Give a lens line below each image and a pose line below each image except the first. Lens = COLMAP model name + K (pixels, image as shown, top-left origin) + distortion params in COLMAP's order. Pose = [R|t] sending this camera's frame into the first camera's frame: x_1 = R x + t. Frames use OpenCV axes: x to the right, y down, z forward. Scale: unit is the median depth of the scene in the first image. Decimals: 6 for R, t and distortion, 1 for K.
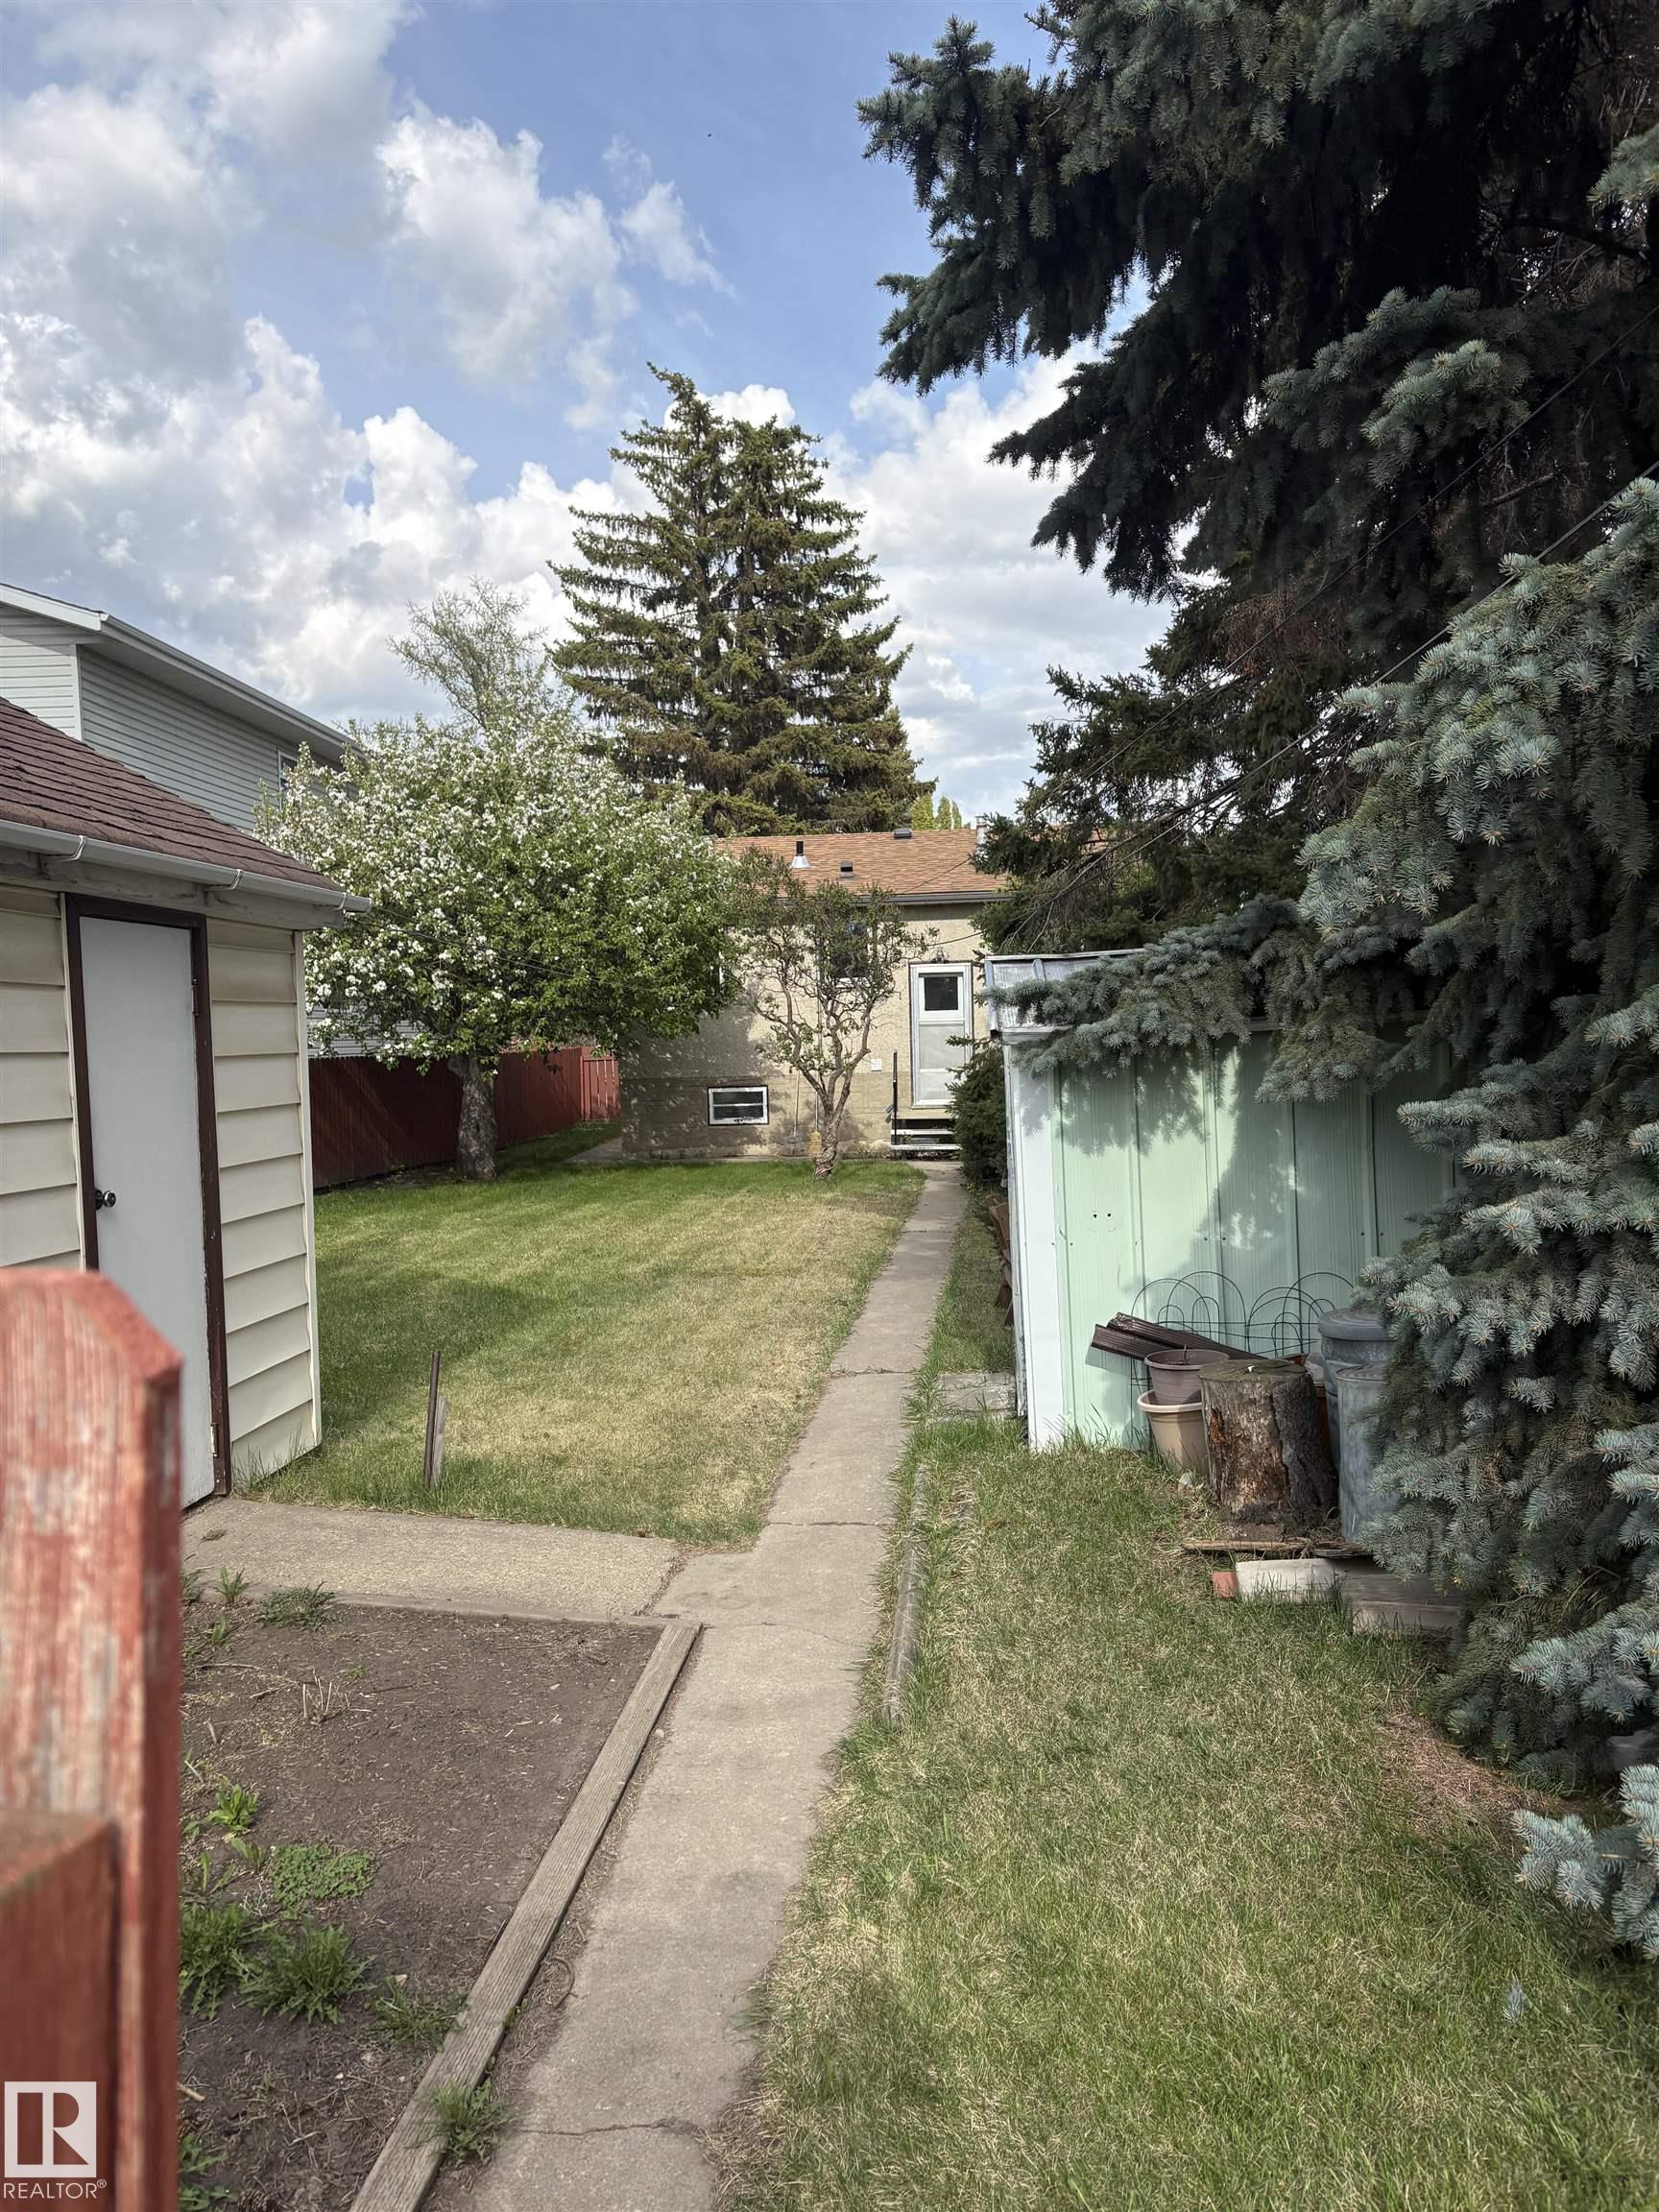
lens RADIAL K [[1677.0, 0, 829.5], [0, 1677.0, 1106.0], [0, 0, 1]] dist [-0.010027, -0.010906]
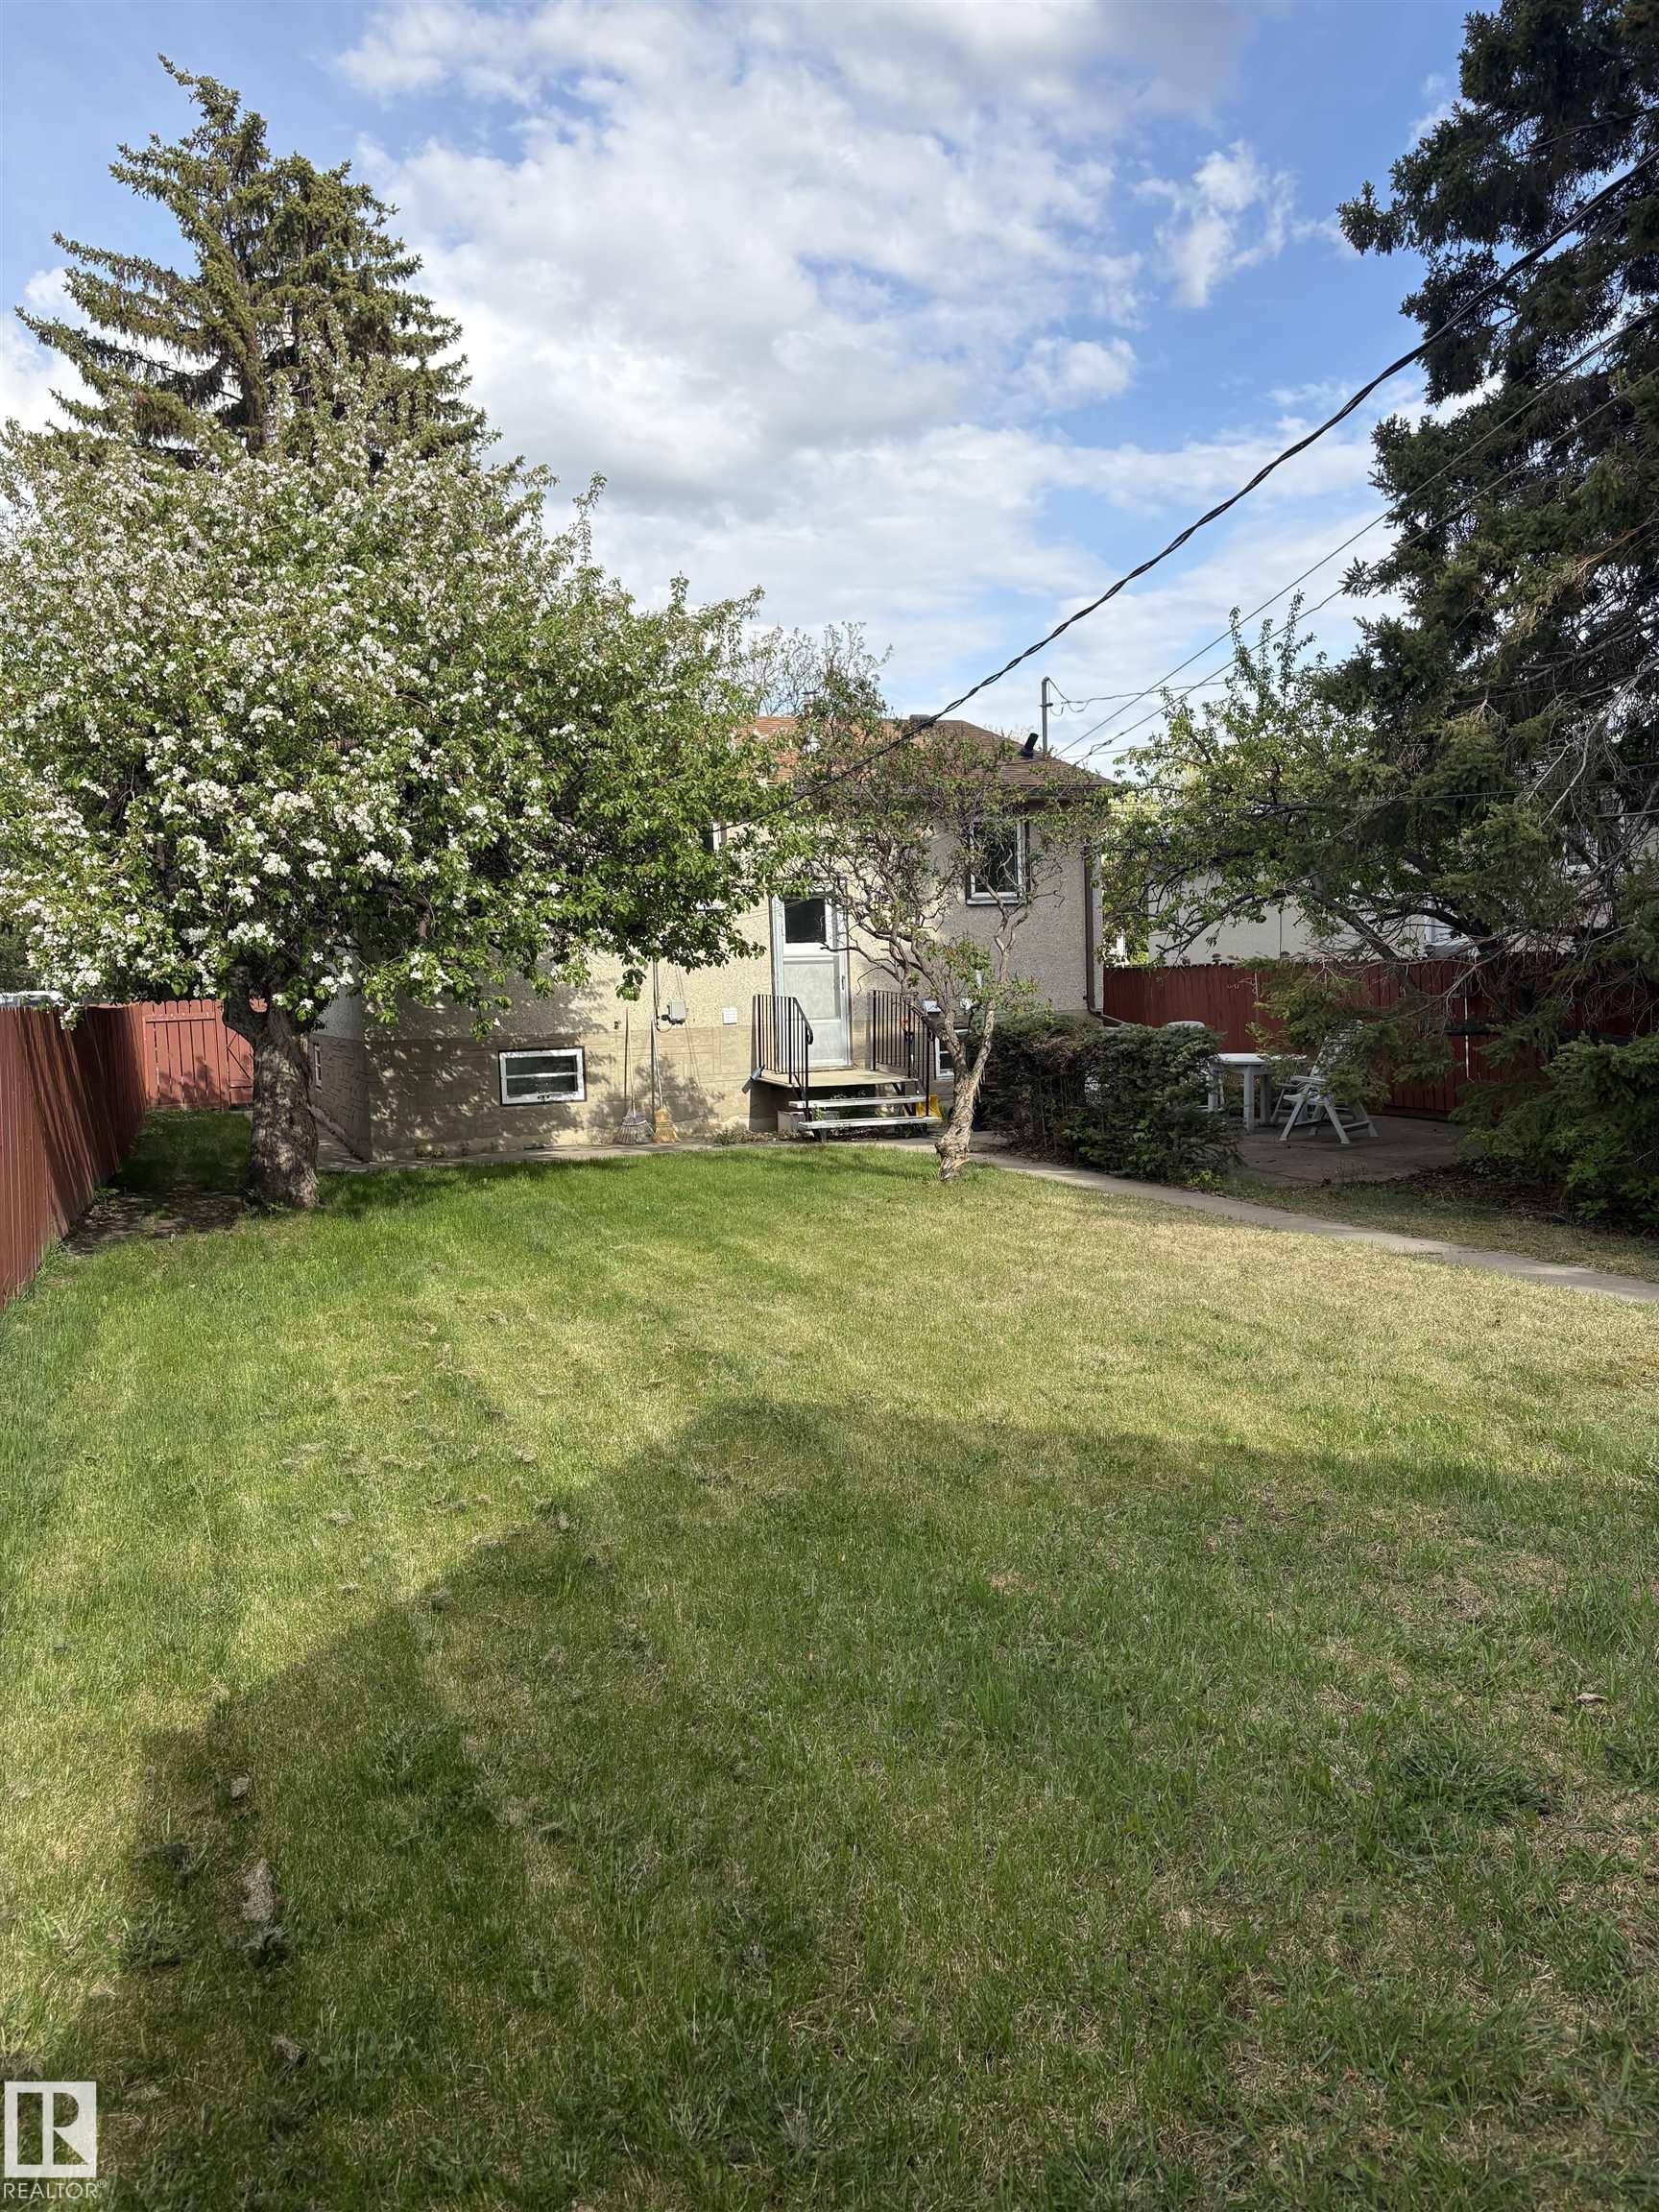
lens RADIAL K [[1677.0, 0, 829.5], [0, 1677.0, 1106.0], [0, 0, 1]] dist [-0.010027, -0.010906]
pose [[0.896482, -0.036695, 0.441558, -0.257286], [0.028157, 0.999269, 0.025877, -0.002487], [-0.442185, -0.010765, 0.896859, 0.315146]]
